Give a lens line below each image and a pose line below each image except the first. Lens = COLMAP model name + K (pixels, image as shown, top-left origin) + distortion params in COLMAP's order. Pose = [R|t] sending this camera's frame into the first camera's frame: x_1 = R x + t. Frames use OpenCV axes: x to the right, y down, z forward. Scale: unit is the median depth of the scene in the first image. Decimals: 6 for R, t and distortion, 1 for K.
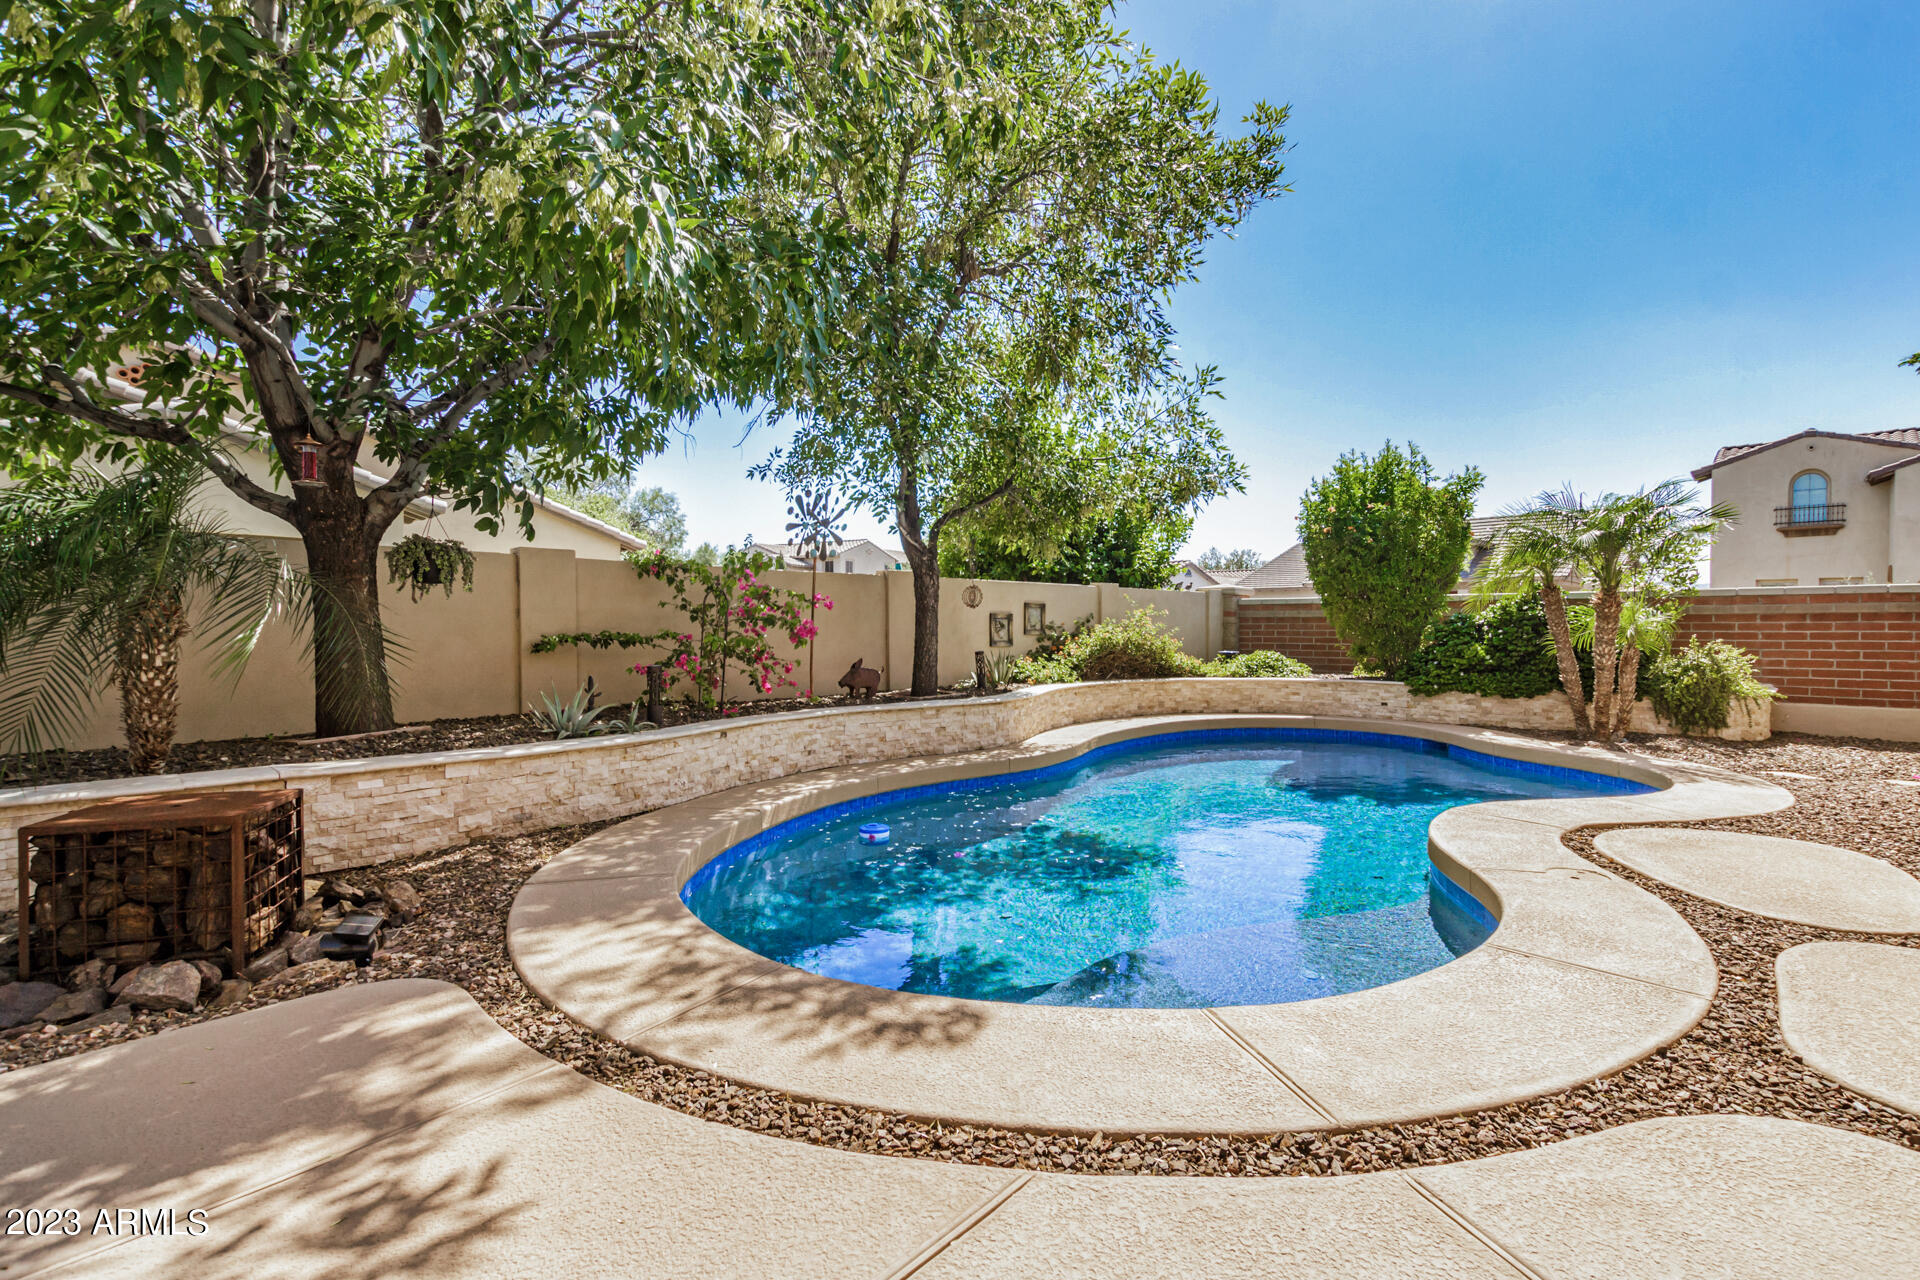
lens RADIAL K [[921.7, 0, 960.0], [0, 921.7, 640.0], [0, 0, 1]] dist [0.000189, -0.000009]
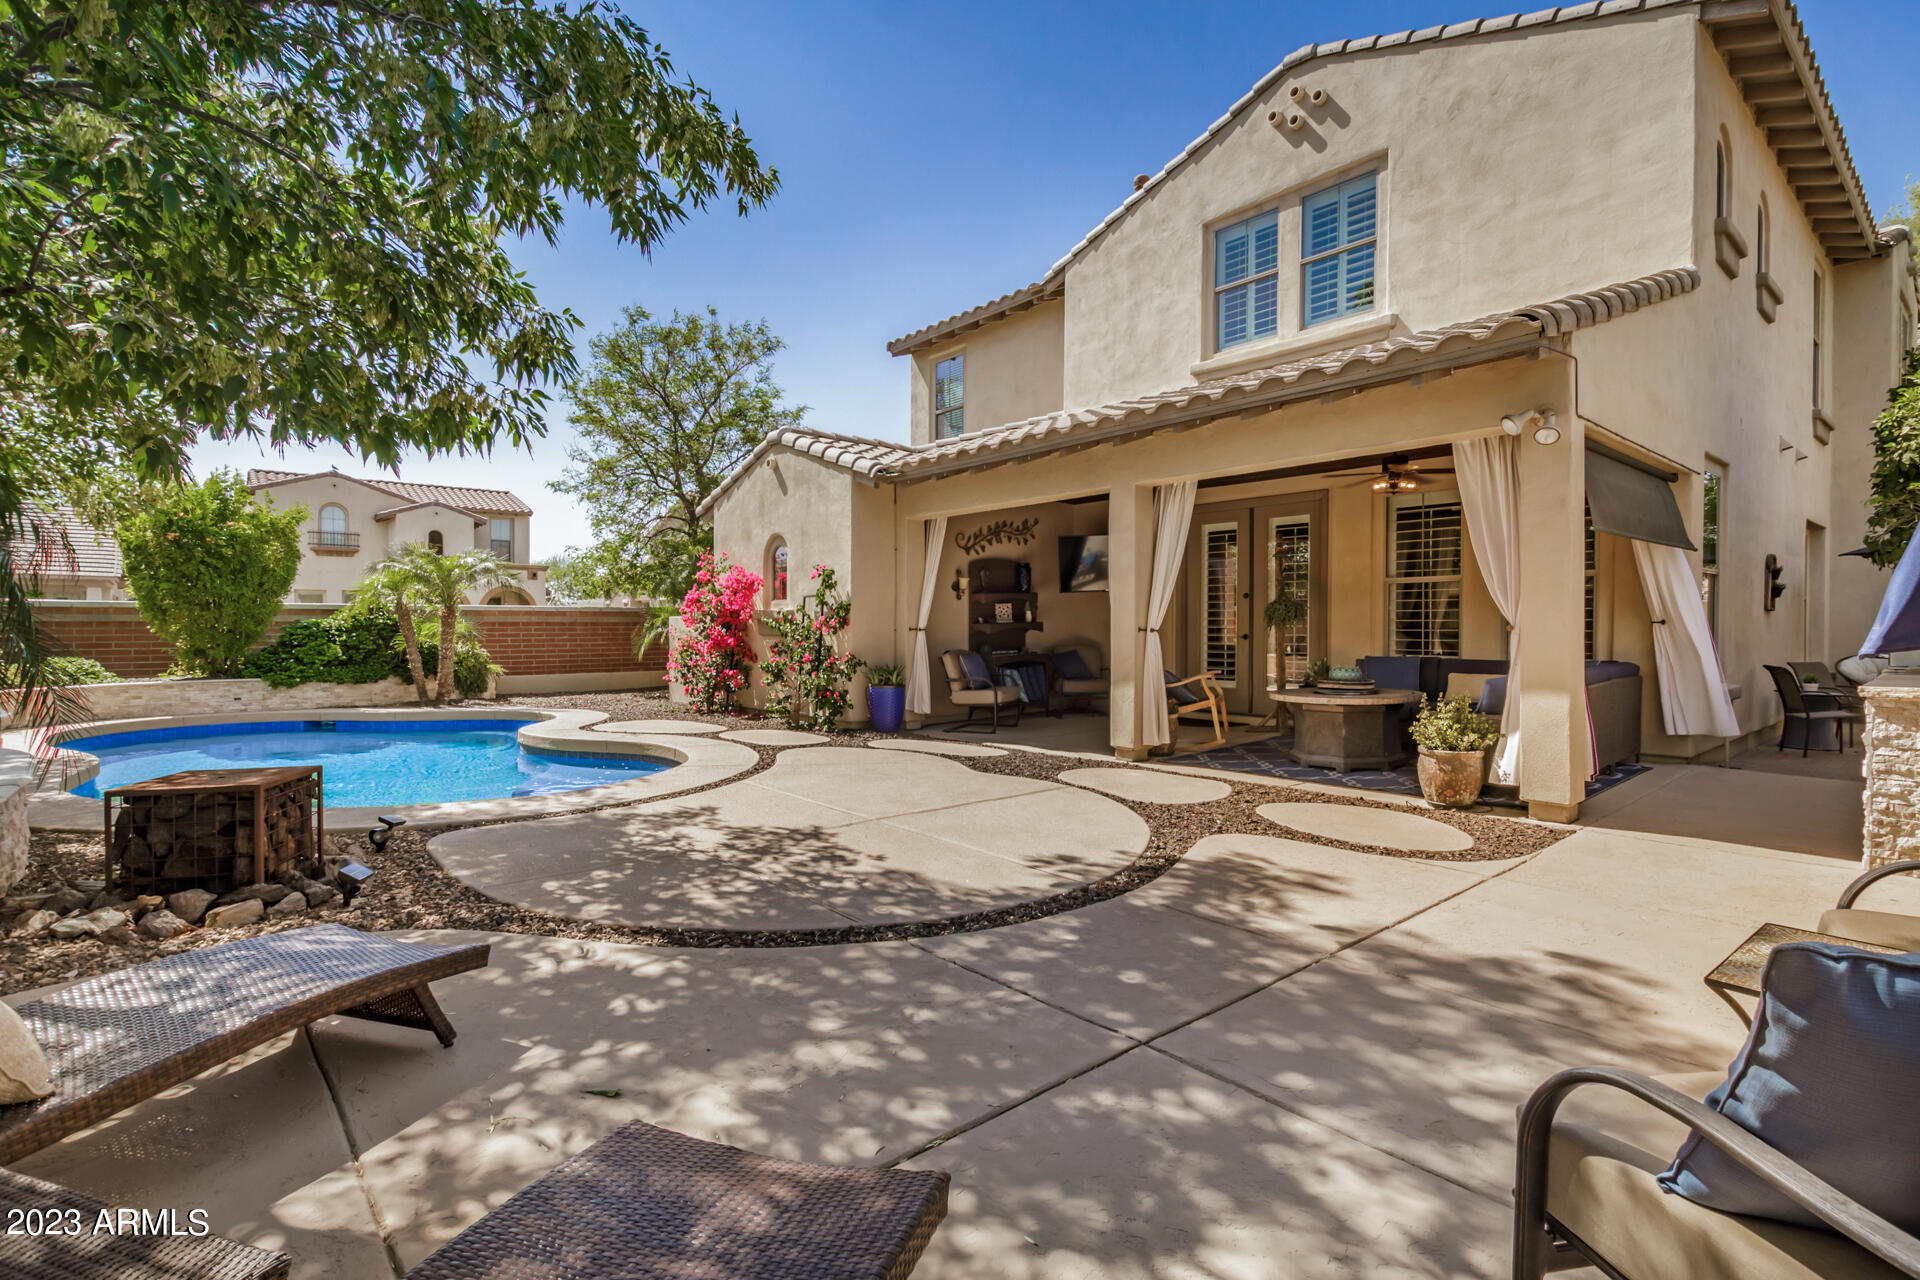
lens RADIAL K [[921.7, 0, 960.0], [0, 921.7, 640.0], [0, 0, 1]] dist [0.000189, -0.000009]
pose [[0.143933, -0.014535, 0.989481, -0.574909], [0.015506, 0.999802, 0.012431, -0.003933], [-0.989466, 0.013554, 0.144129, -0.057201]]
